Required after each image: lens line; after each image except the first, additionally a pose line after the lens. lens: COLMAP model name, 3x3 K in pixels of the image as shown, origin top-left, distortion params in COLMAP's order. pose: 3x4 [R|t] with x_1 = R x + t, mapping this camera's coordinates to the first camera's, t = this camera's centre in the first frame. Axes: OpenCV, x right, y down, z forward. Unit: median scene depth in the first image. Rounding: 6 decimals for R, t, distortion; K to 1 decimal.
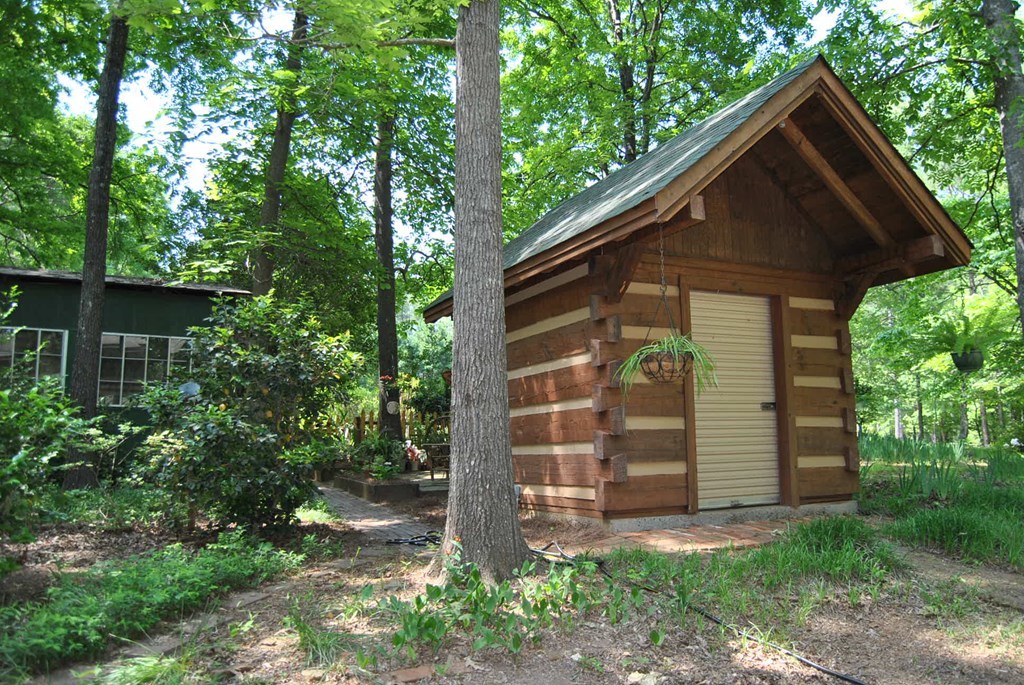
lens RADIAL K [[824.9, 0, 508.9], [0, 824.9, 338.9], [0, 0, 1]] dist [-0.094020, 0.042504]
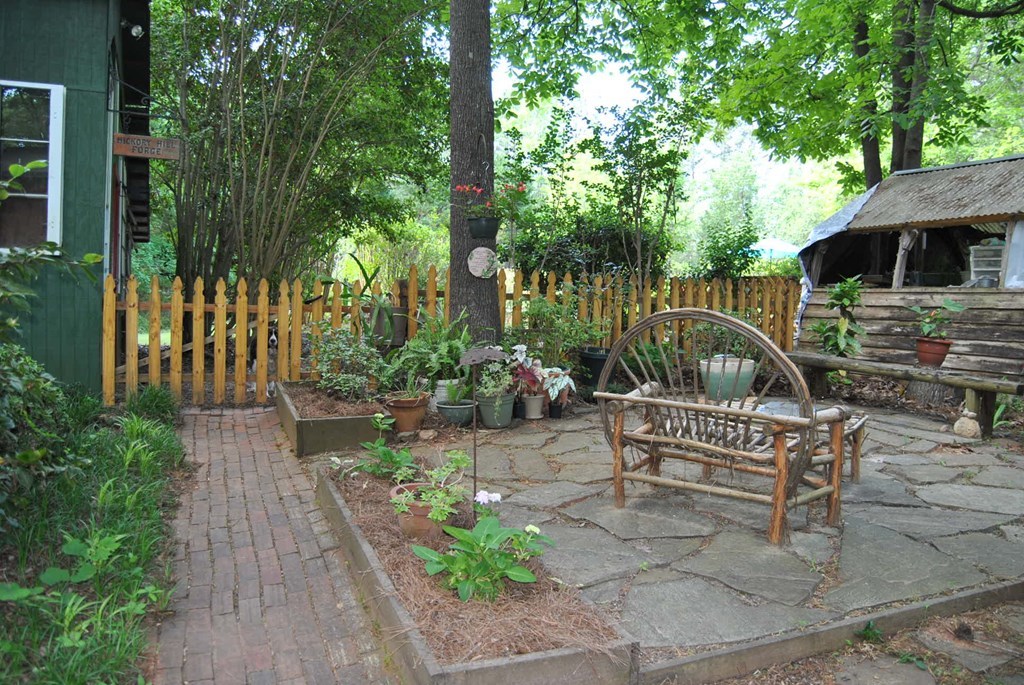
lens RADIAL K [[824.9, 0, 508.9], [0, 824.9, 338.9], [0, 0, 1]] dist [-0.094020, 0.042504]
pose [[0.996511, 0.036088, -0.075254, -0.089976], [-0.021504, 0.982258, 0.186296, 0.041190], [0.080642, -0.184028, 0.979607, 0.554155]]
